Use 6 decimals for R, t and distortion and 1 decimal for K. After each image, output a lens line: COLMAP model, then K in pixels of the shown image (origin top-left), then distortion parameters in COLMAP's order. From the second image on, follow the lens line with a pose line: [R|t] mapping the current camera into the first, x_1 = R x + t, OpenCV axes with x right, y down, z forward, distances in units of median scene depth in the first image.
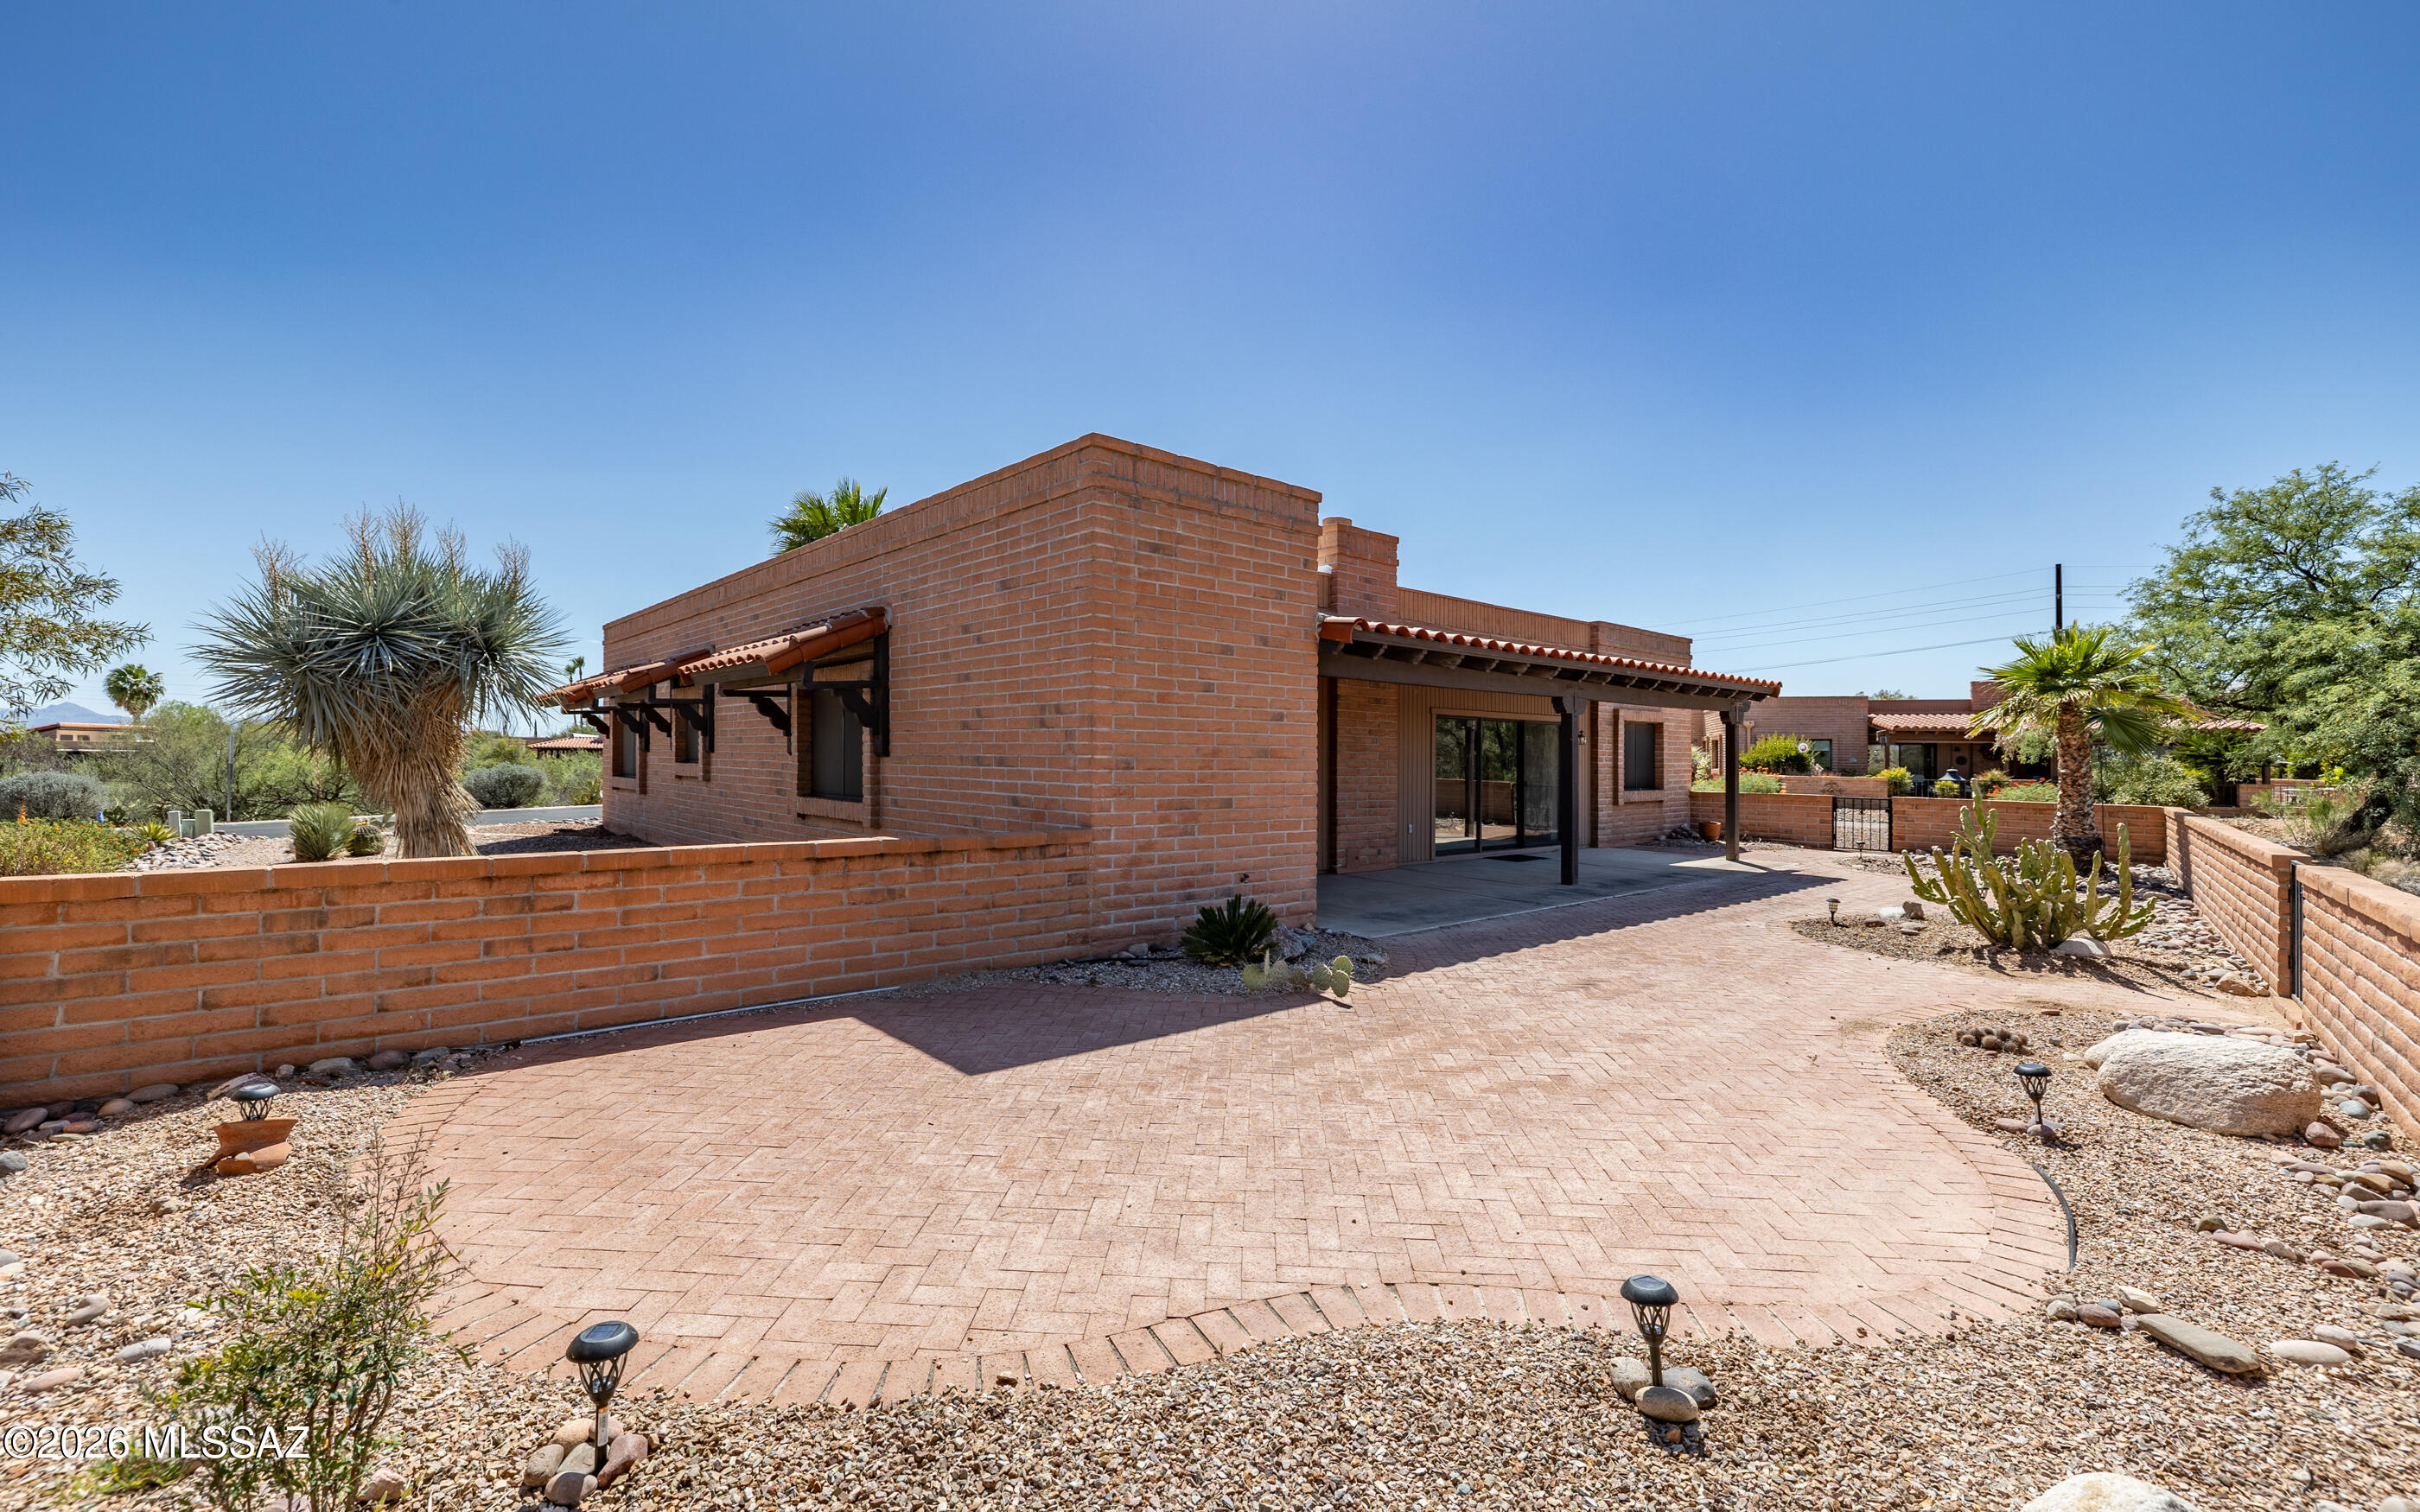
lens RADIAL K [[1052.7, 0, 1203.2], [0, 1052.7, 756.2], [0, 0, 1]] dist [0.000790, 0.000458]
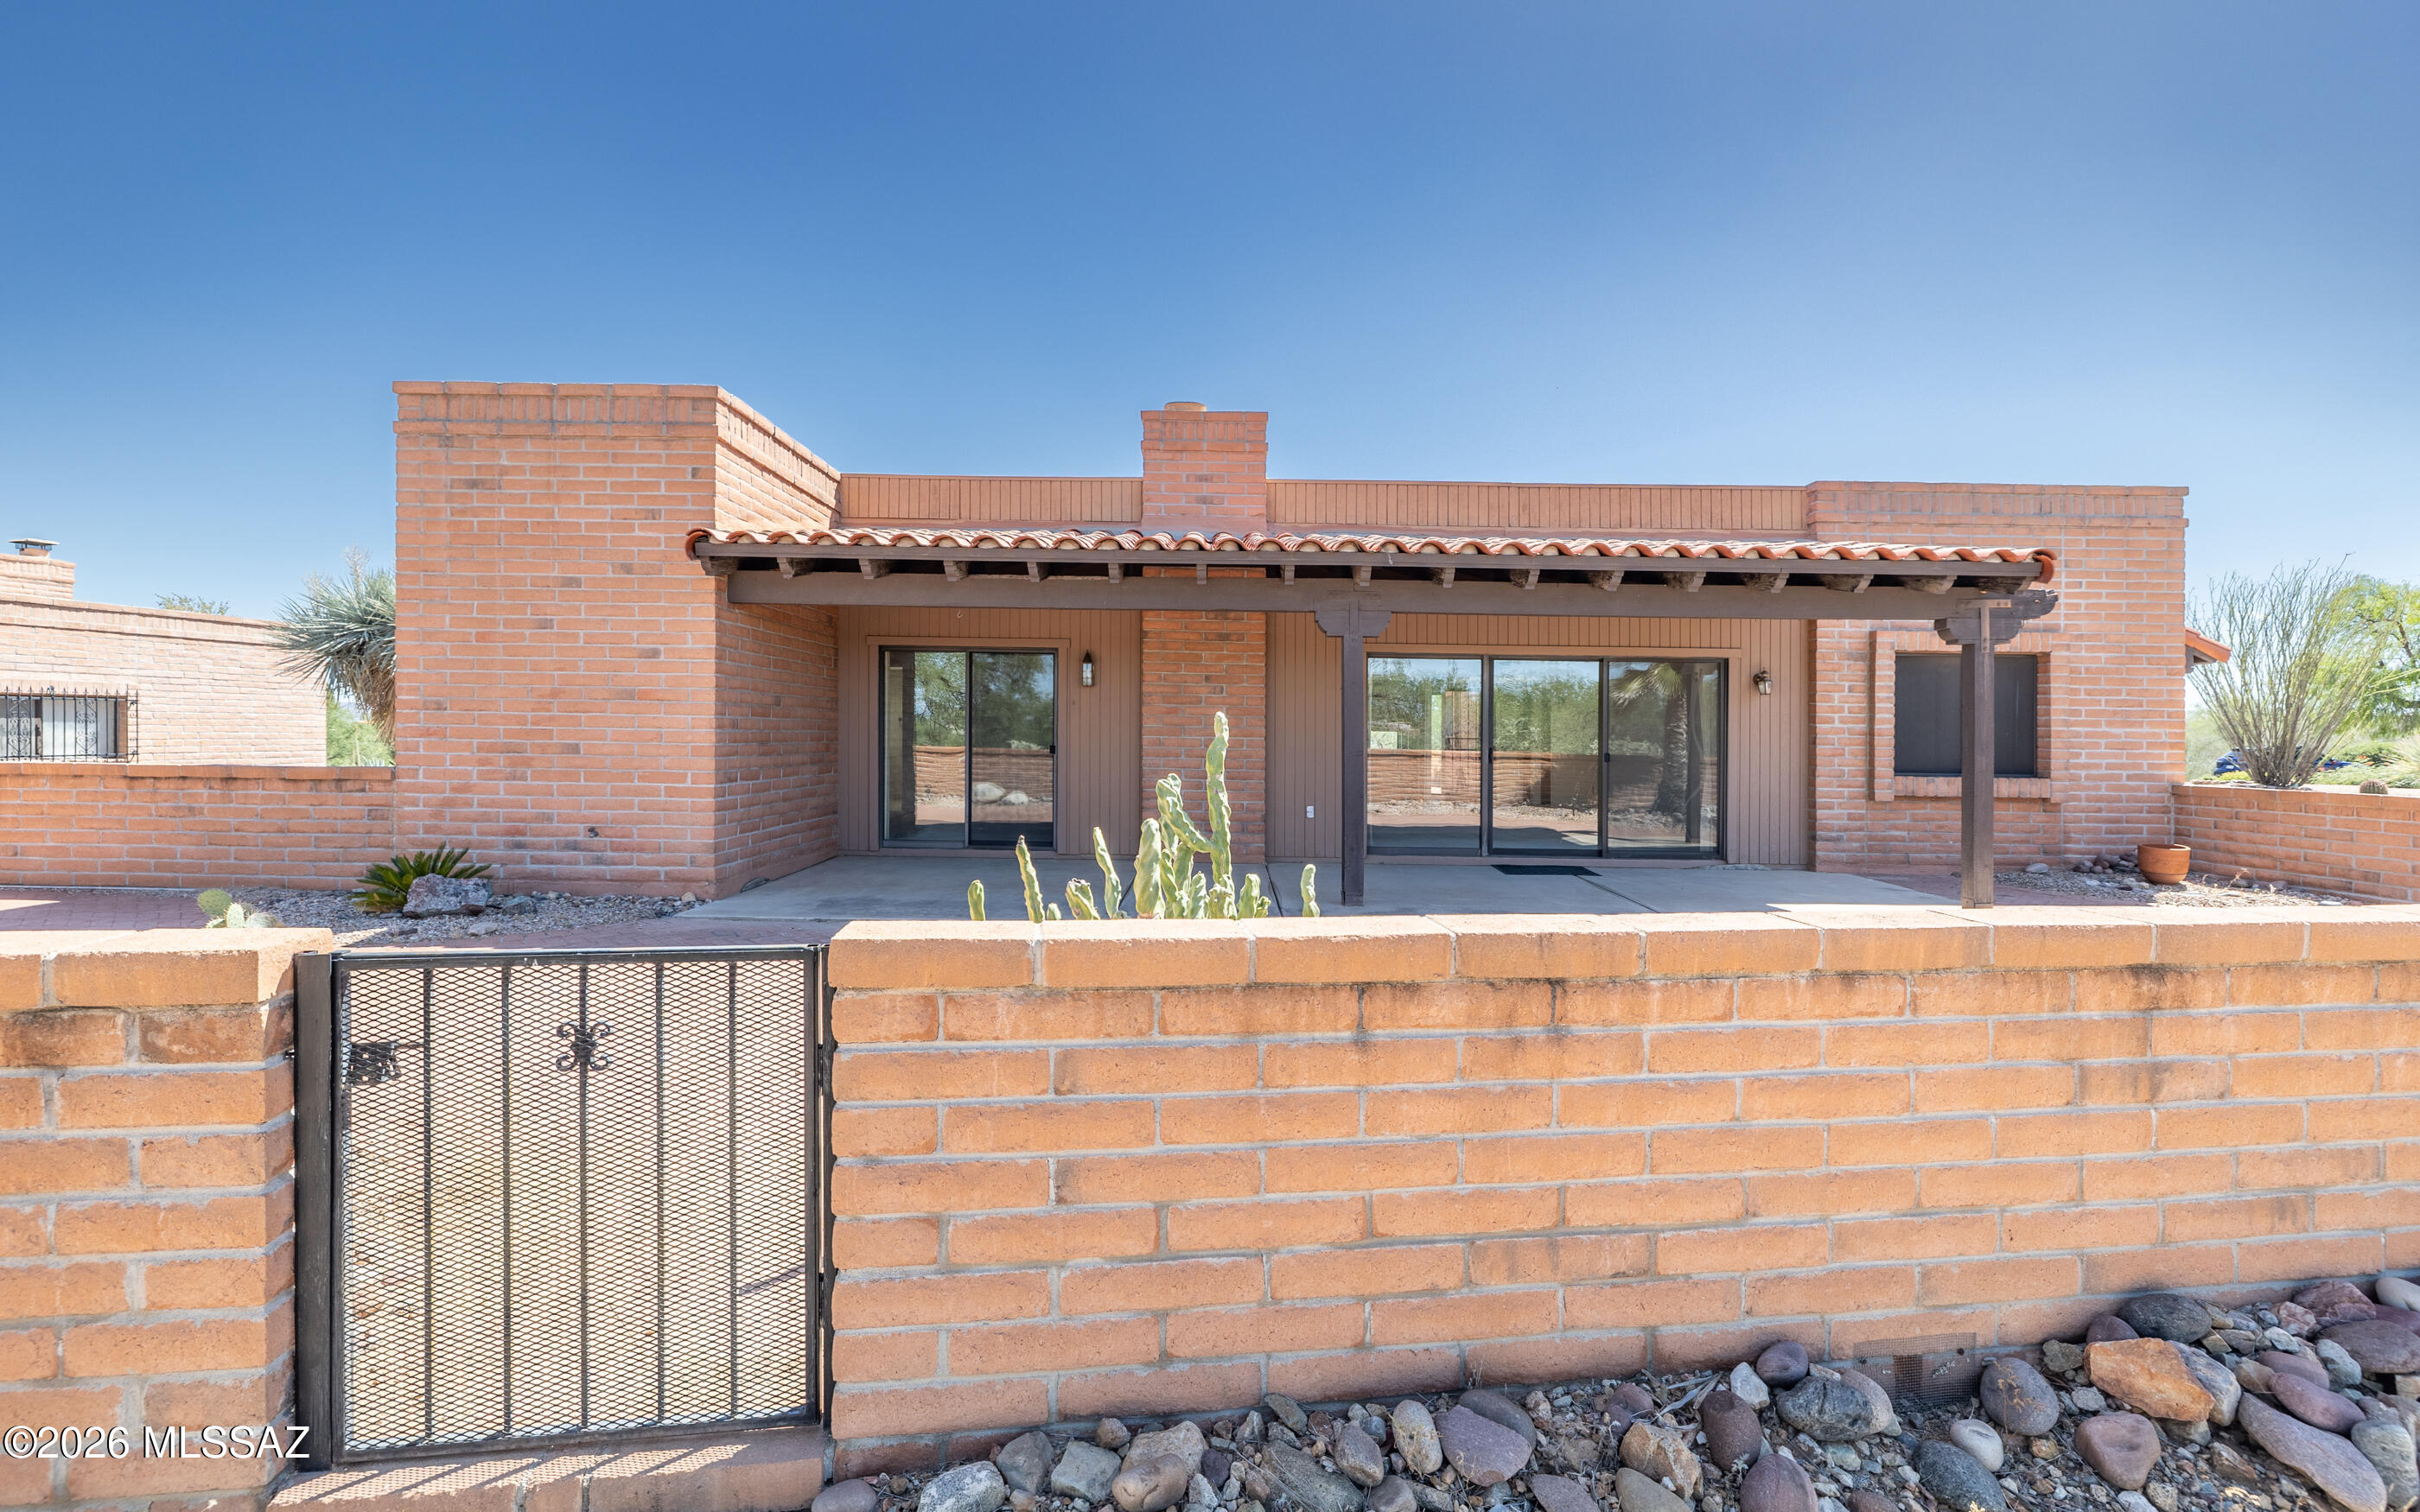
lens RADIAL K [[1052.7, 0, 1203.3], [0, 1052.7, 744.9], [0, 0, 1]] dist [0.000790, 0.000458]
pose [[0.738959, 0.008579, -0.673696, 1.100535], [-0.006891, 0.999963, 0.005176, 0.034451], [0.673715, 0.000817, 0.738991, 0.724389]]
